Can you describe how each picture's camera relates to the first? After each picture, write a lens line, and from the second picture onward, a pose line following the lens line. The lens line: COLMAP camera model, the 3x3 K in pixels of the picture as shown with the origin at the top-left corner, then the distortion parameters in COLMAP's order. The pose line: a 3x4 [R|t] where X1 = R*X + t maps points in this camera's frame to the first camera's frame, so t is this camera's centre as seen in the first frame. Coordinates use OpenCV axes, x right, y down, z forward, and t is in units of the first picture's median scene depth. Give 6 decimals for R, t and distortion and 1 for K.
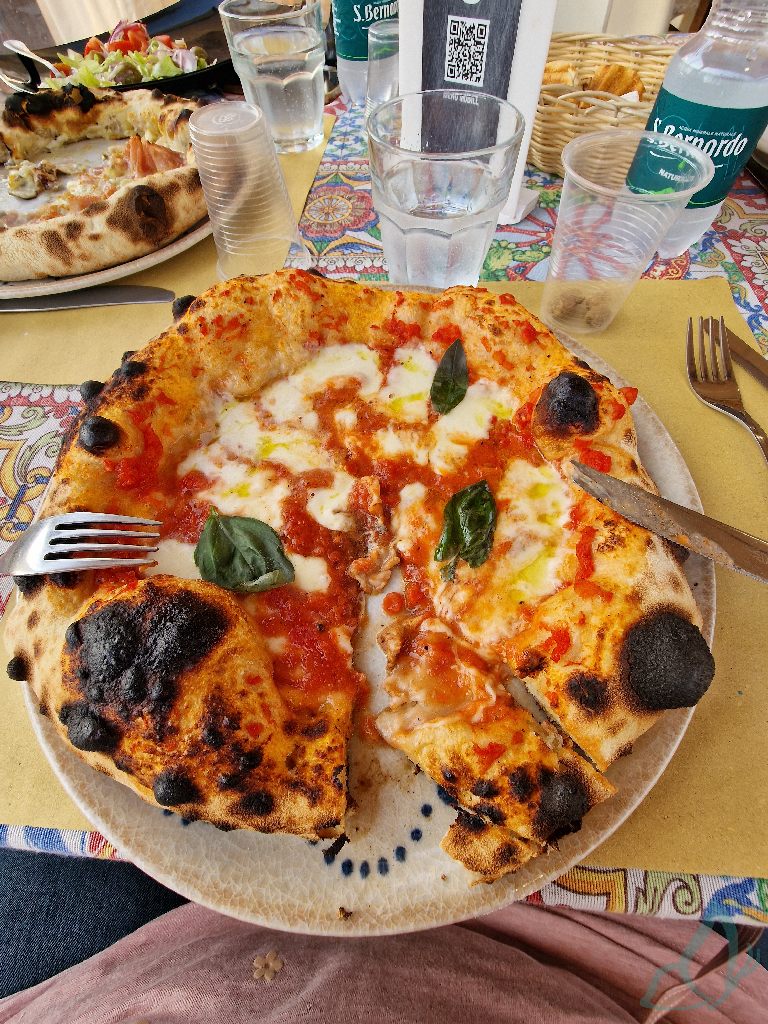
lens RADIAL K [[416.3, 0, 388.6], [0, 416.3, 511.7], [0, 0, 1]] dist [-0.005210, 0.000157]
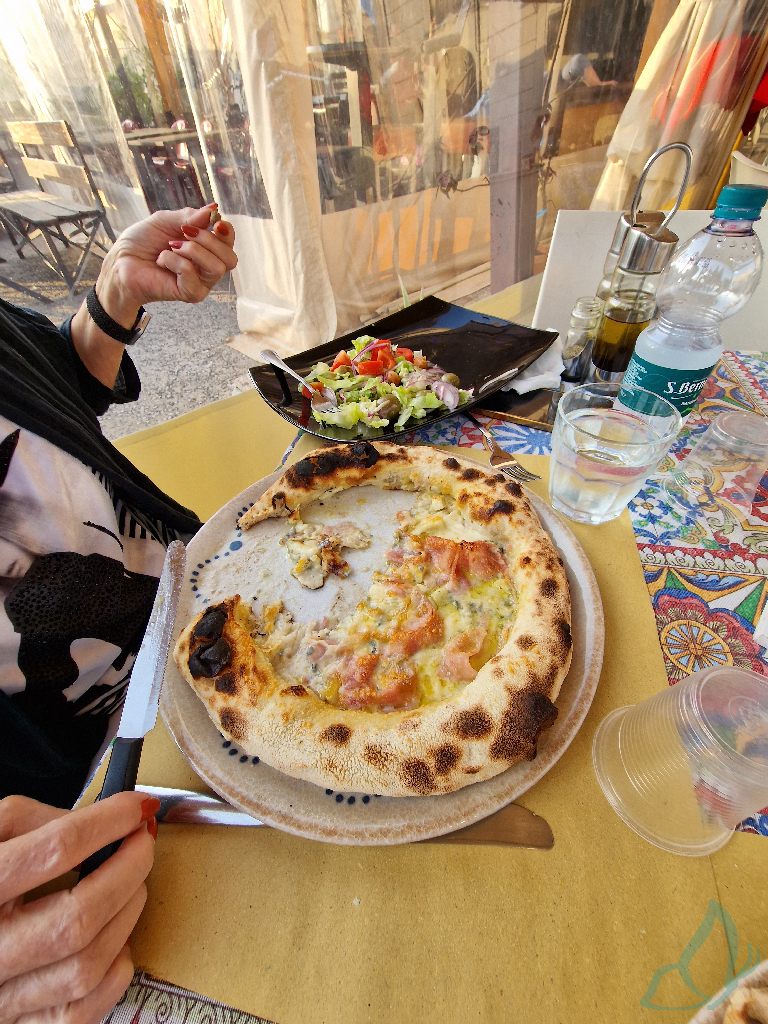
lens RADIAL K [[416.3, 0, 385.8], [0, 416.3, 512.4], [0, 0, 1]] dist [-0.005210, 0.000157]
pose [[0.990326, 0.077182, -0.115315, -0.591117], [-0.104225, 0.962370, -0.250959, -0.656328], [0.091606, 0.260550, 0.961105, 0.127355]]
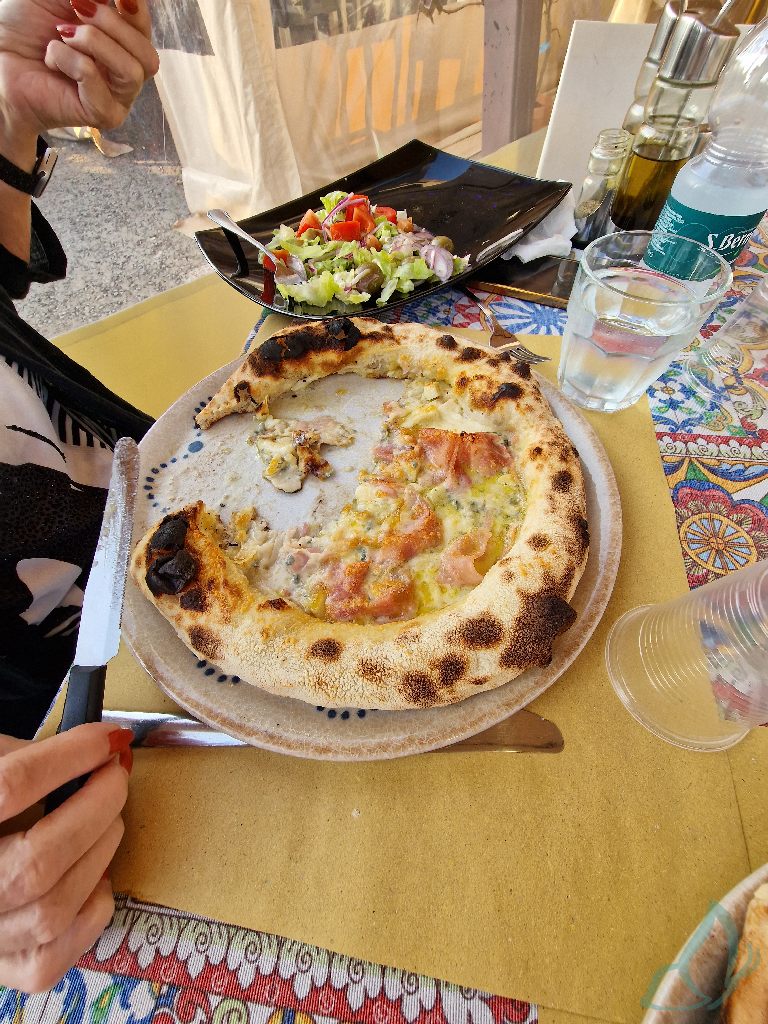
lens RADIAL K [[416.3, 0, 385.6], [0, 416.3, 512.0], [0, 0, 1]] dist [-0.005210, 0.000157]
pose [[0.996115, 0.067116, -0.057012, -0.610420], [-0.070362, 0.995893, -0.056973, -0.640647], [0.052954, 0.060763, 0.996747, 0.243601]]
